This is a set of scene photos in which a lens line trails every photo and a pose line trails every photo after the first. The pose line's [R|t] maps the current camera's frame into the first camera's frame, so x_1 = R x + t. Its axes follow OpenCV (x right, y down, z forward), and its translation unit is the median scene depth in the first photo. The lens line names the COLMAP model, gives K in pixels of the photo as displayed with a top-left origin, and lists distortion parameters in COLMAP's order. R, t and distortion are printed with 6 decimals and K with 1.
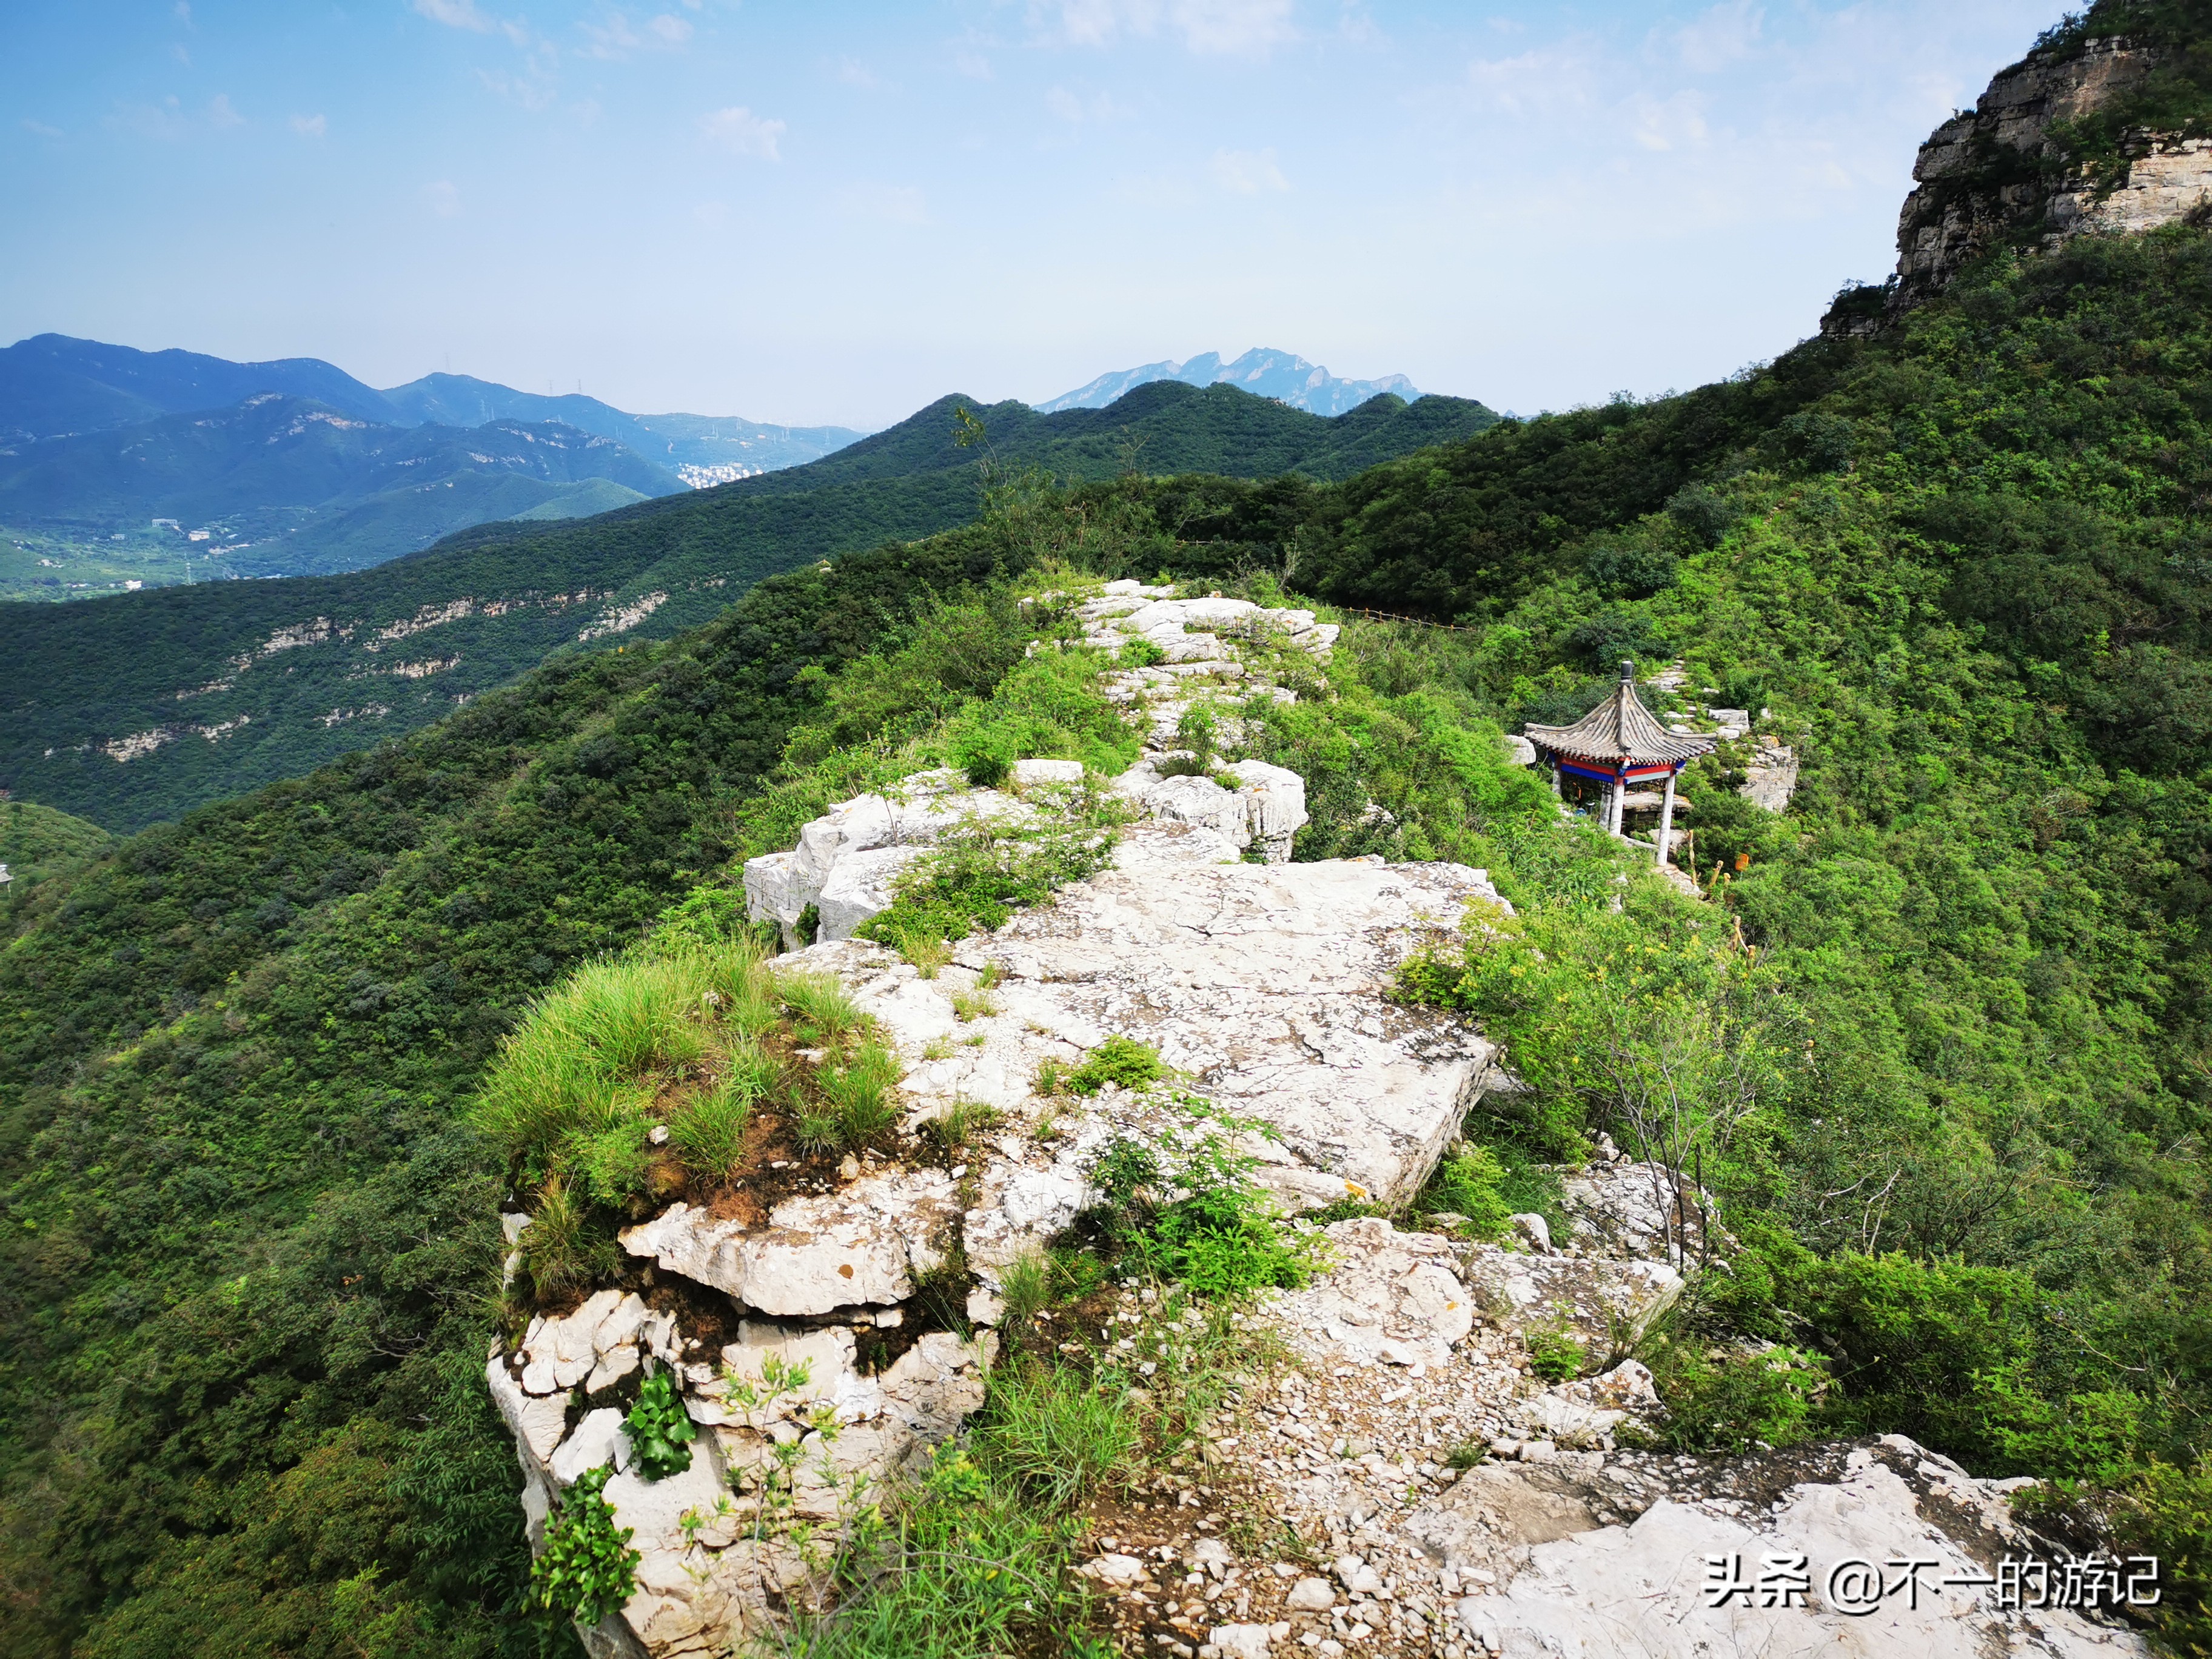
lens RADIAL K [[1692.8, 0, 1090.3], [0, 1692.8, 820.1], [0, 0, 1]] dist [0.071665, -0.061525]
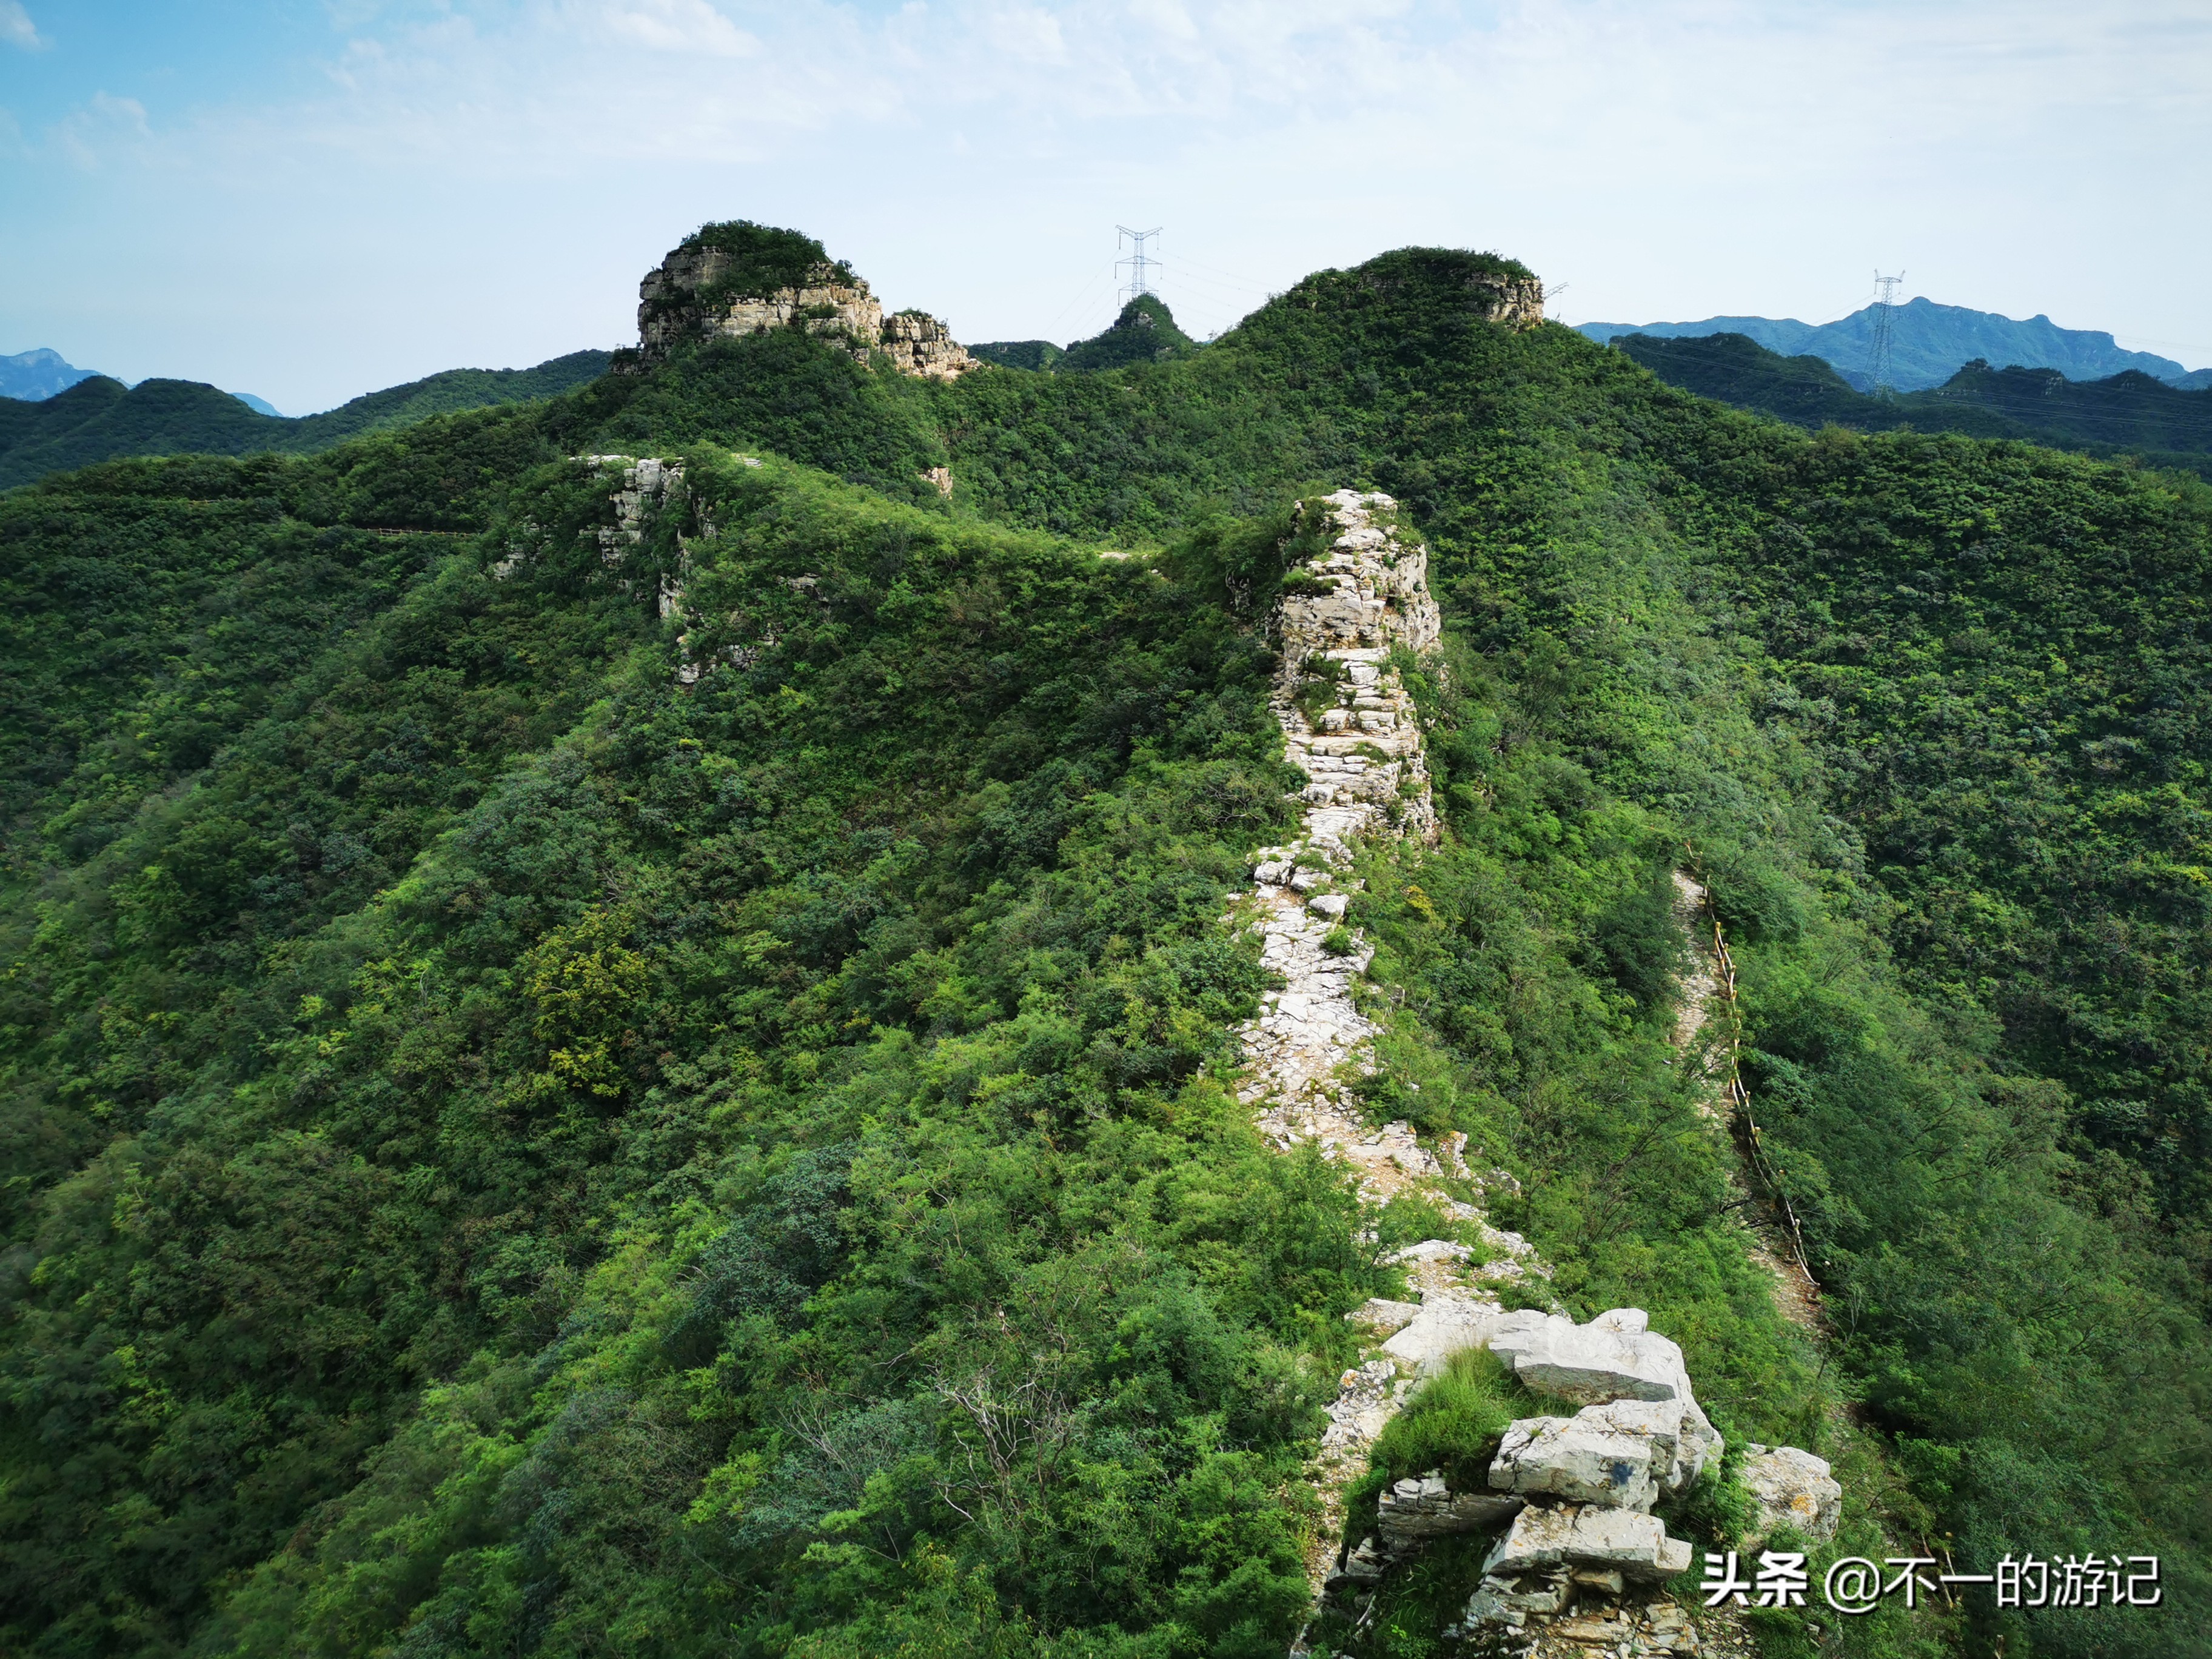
lens RADIAL K [[1681.5, 0, 1101.2], [0, 1681.5, 826.2], [0, 0, 1]] dist [0.084623, -0.081398]
pose [[0.758011, -0.177731, 0.627560, -0.535999], [0.167505, 0.982933, 0.076051, 0.205220], [-0.630367, 0.047472, 0.774845, -0.973456]]
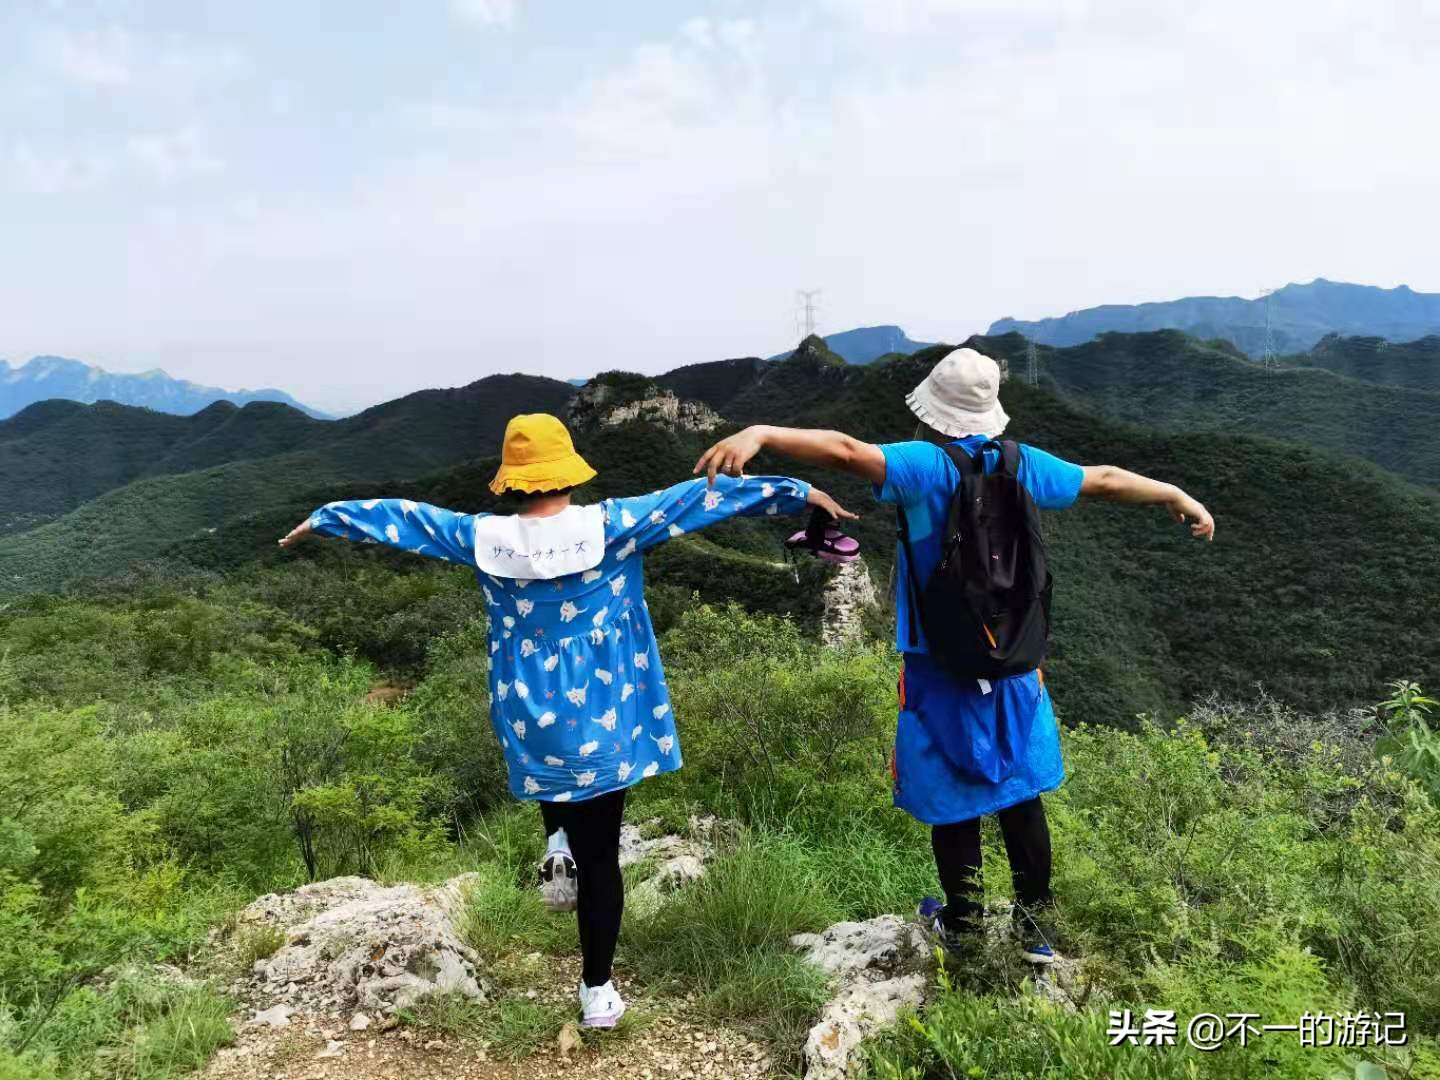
lens RADIAL K [[1355.9, 0, 723.5], [0, 1355.9, 556.8], [0, 0, 1]] dist [0.039843, -0.001513]
pose [[0.792050, -0.170604, 0.586132, -1.403438], [0.201170, 0.979467, 0.013246, 0.057399], [-0.576357, 0.107421, 0.810107, -2.156470]]
